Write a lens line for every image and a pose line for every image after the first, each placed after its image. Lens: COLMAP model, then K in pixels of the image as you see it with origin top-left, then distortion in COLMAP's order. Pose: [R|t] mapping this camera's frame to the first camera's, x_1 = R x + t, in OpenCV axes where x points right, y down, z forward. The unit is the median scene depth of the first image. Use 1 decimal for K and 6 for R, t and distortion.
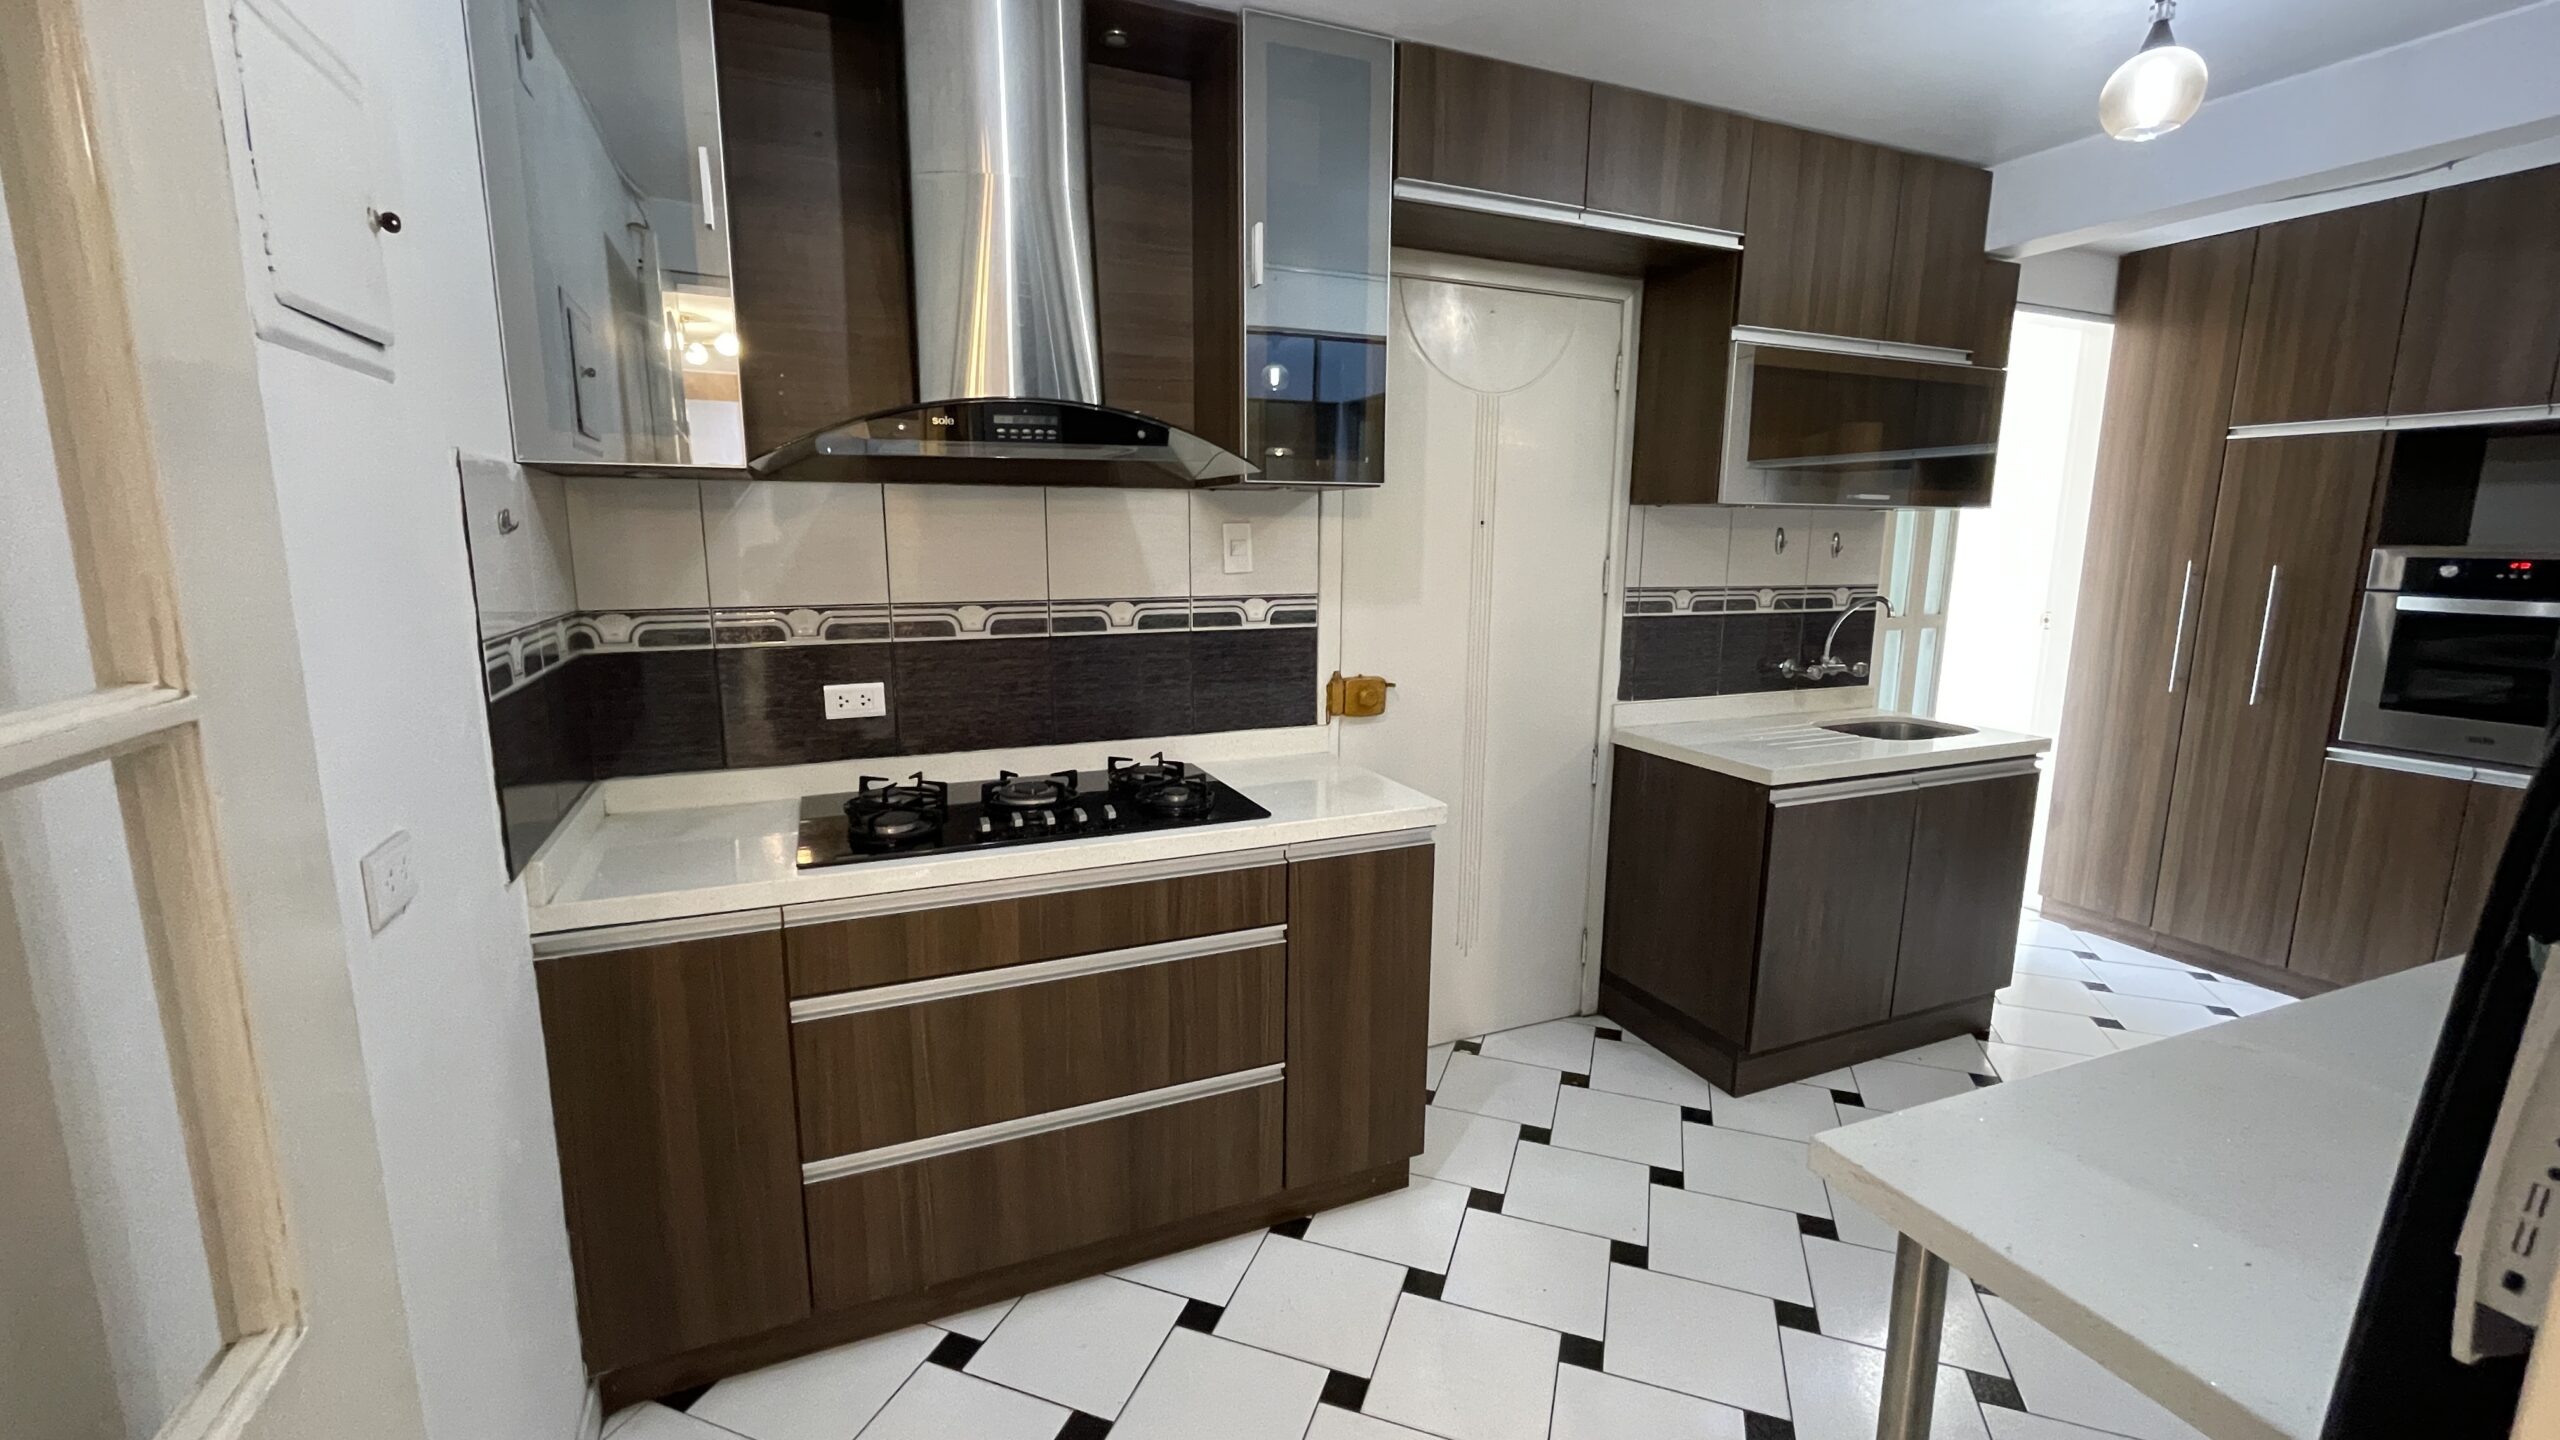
lens RADIAL K [[1038.7, 0, 1275.4], [0, 1038.7, 708.5], [0, 0, 1]] dist [-0.003759, 0.000881]
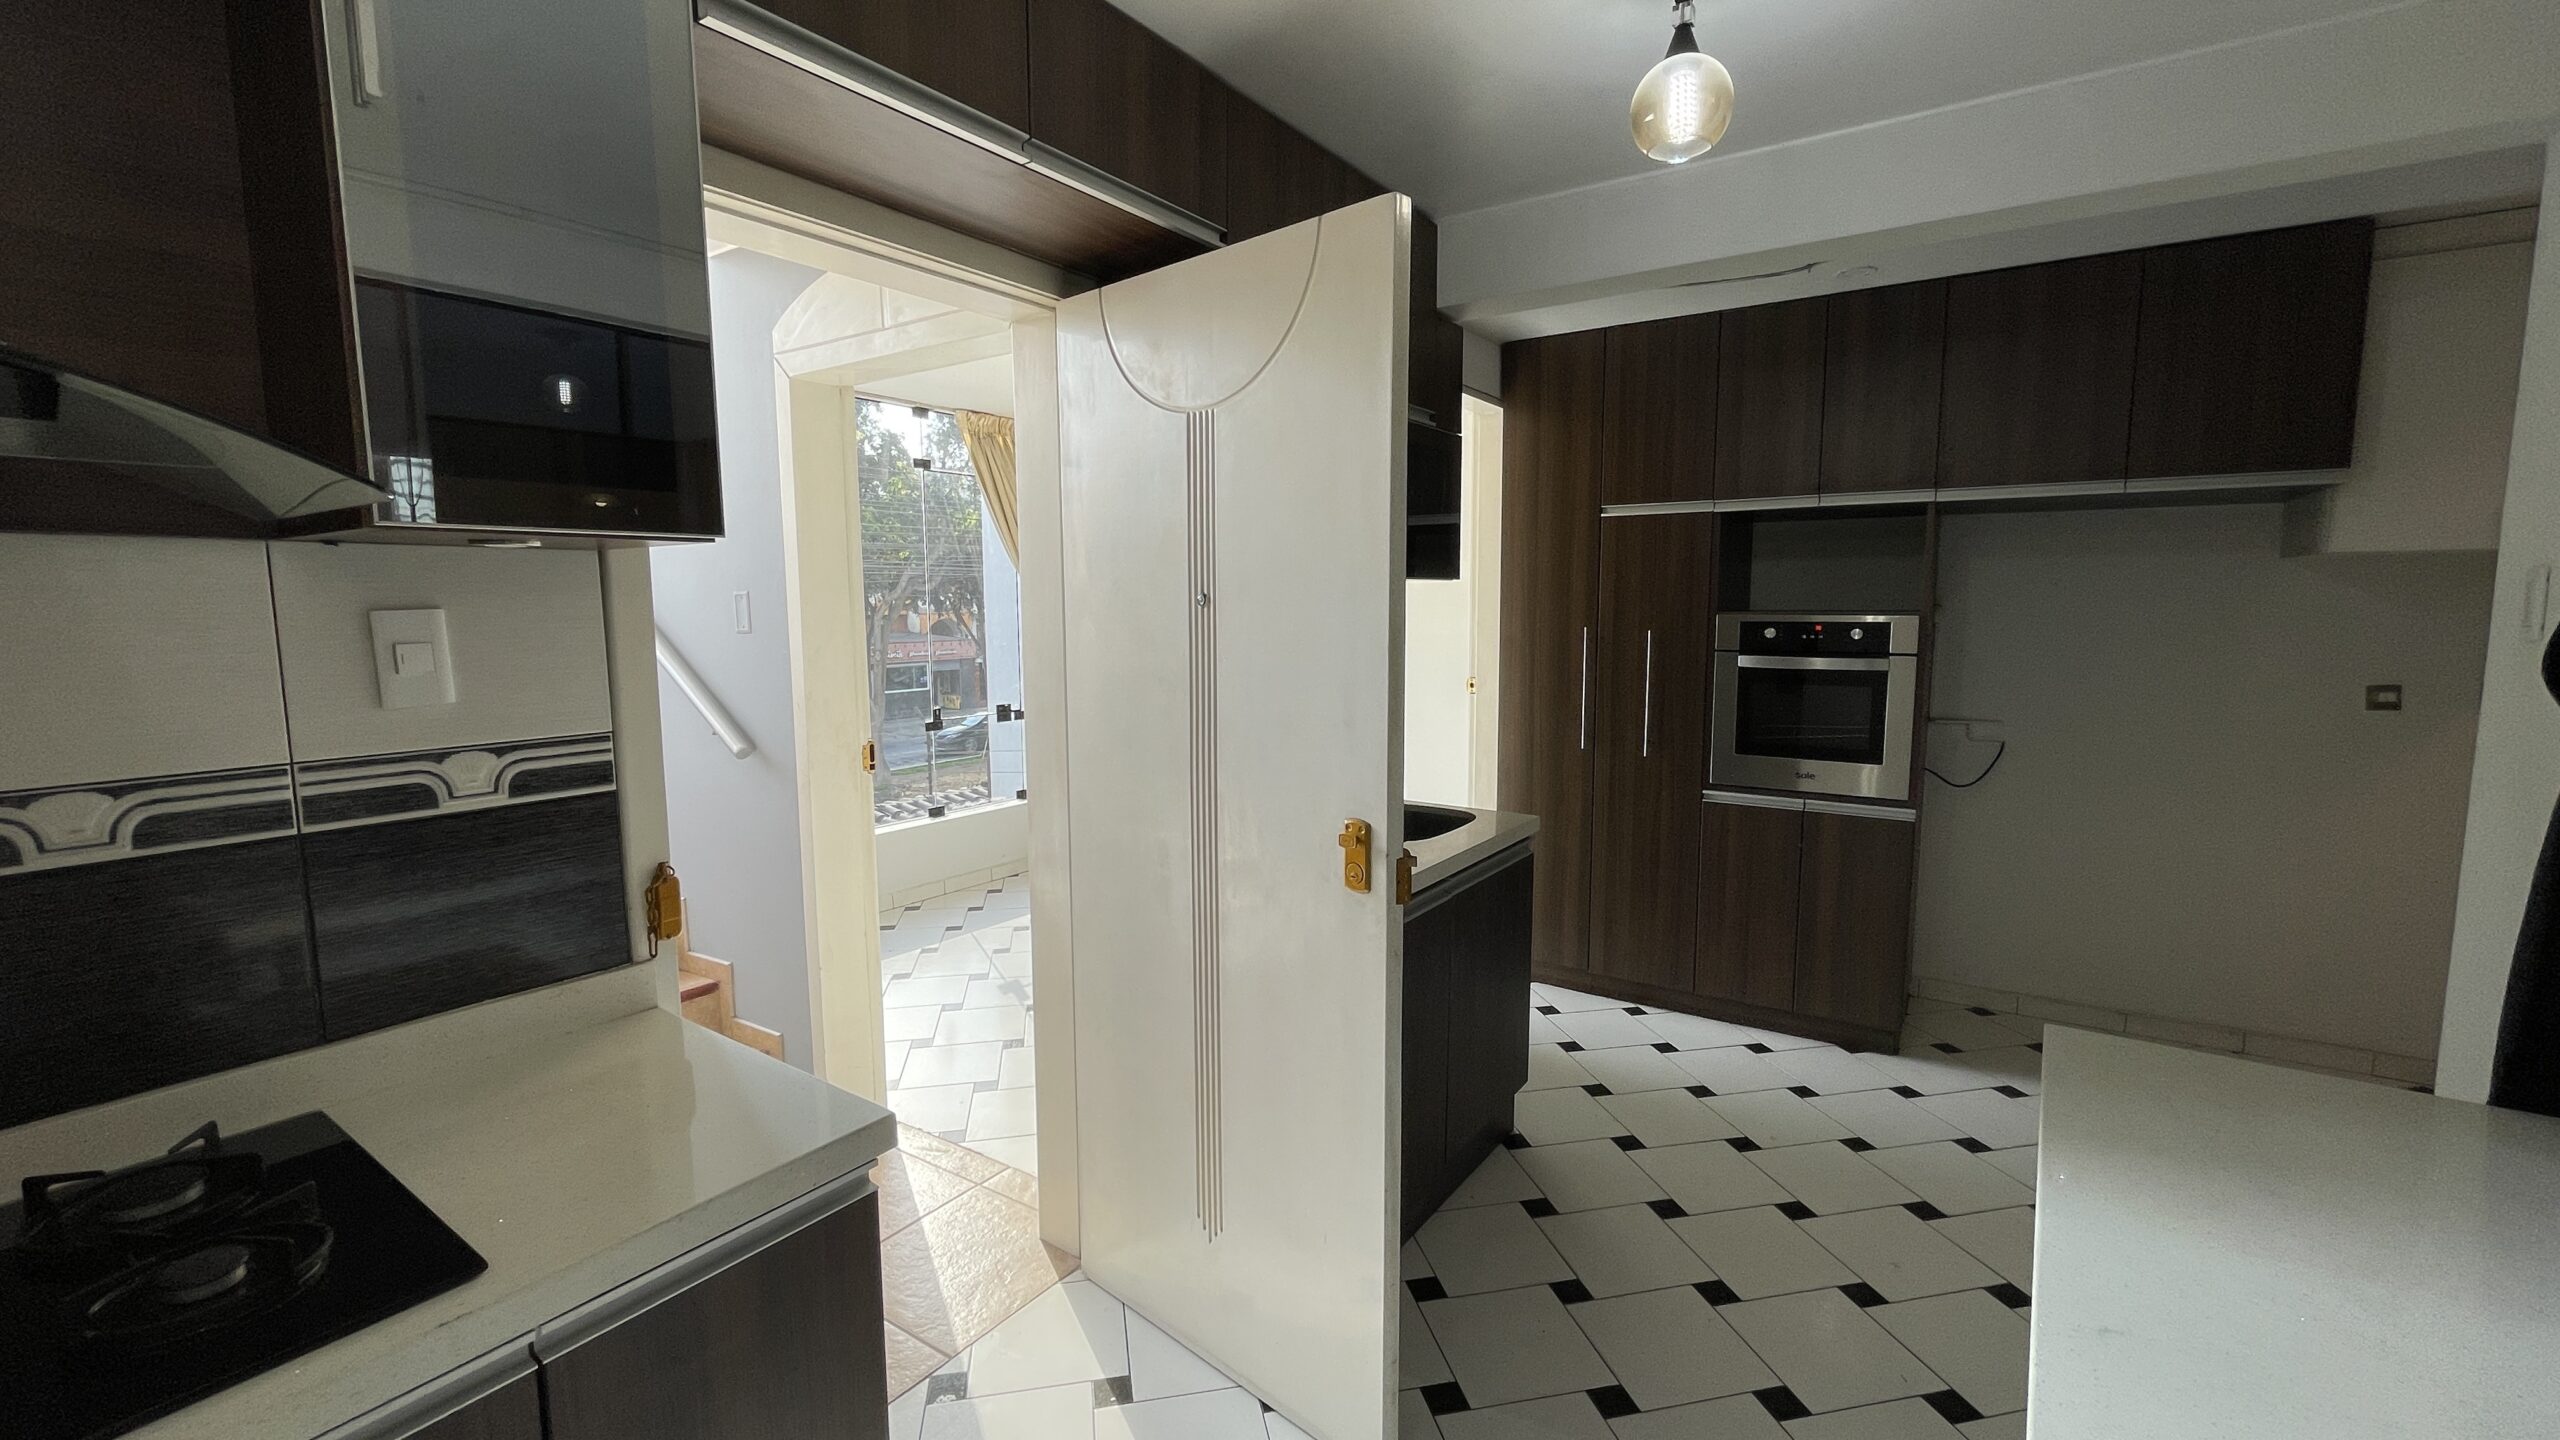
lens RADIAL K [[1038.7, 0, 1282.1], [0, 1038.7, 713.1], [0, 0, 1]] dist [-0.003759, 0.000881]
pose [[0.846343, -0.066958, 0.528413, 0.044070], [0.098493, 0.994632, -0.031719, -0.058128], [-0.523452, 0.078890, 0.848395, 0.292403]]
